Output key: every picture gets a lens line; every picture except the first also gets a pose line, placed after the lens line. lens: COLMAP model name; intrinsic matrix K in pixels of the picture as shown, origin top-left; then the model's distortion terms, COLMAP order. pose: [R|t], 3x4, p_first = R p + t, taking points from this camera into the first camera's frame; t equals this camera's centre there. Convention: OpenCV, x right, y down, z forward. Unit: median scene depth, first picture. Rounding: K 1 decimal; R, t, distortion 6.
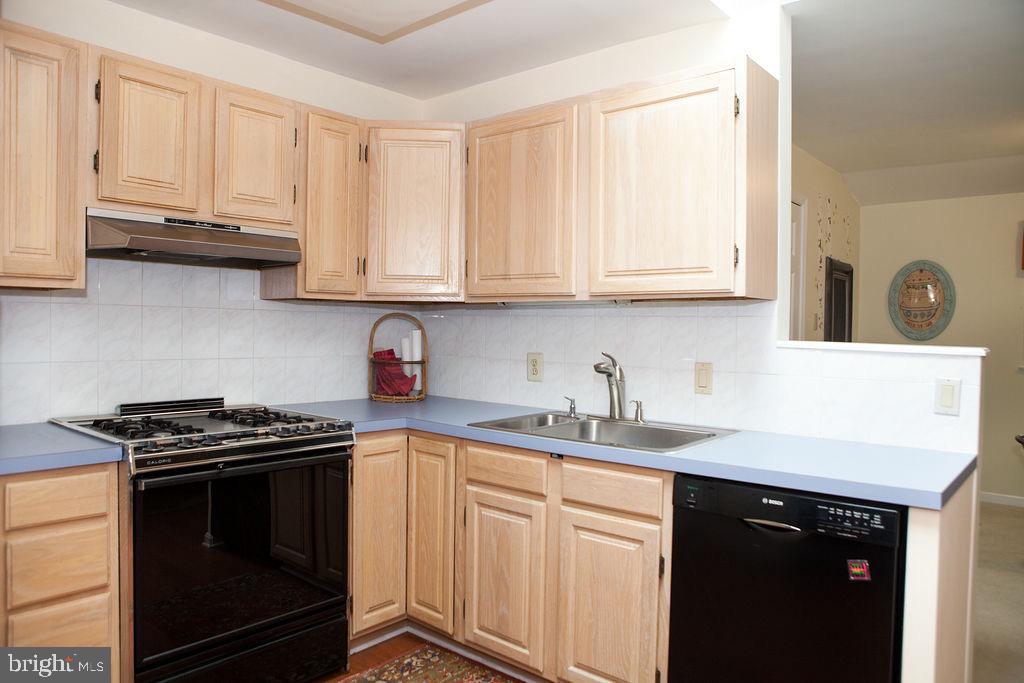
lens RADIAL K [[708.1, 0, 512.0], [0, 708.1, 341.5], [0, 0, 1]] dist [-0.110224, 0.084088]
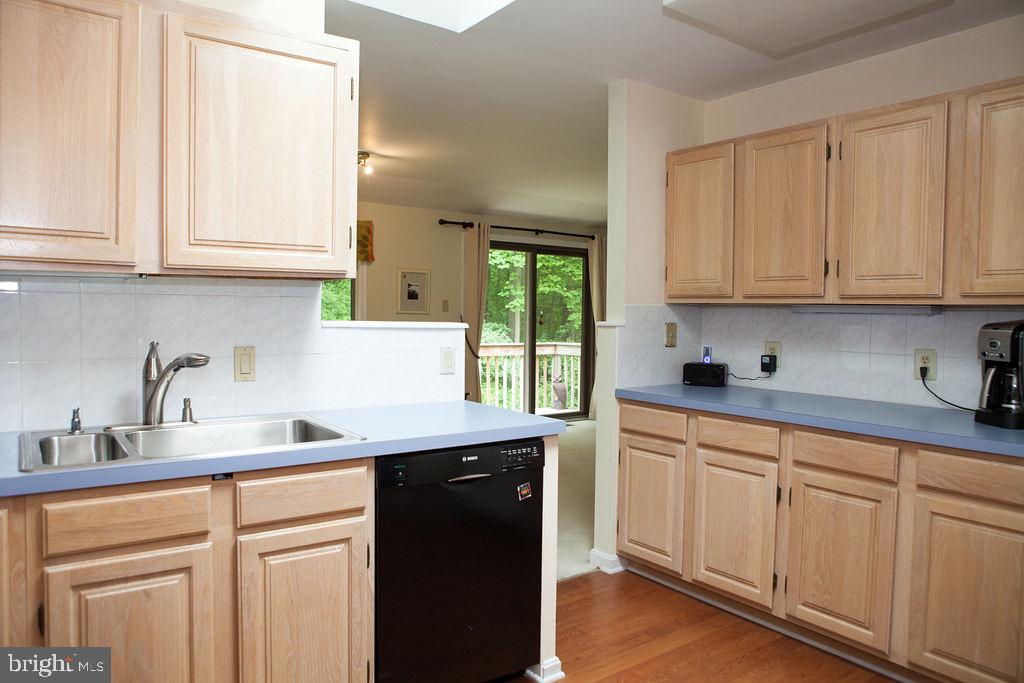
lens RADIAL K [[708.1, 0, 512.0], [0, 708.1, 341.5], [0, 0, 1]] dist [-0.110224, 0.084088]
pose [[0.224475, -0.051308, 0.973128, -0.542943], [0.010422, 0.998682, 0.050251, -0.018929], [-0.974424, -0.001138, 0.224714, 0.471346]]
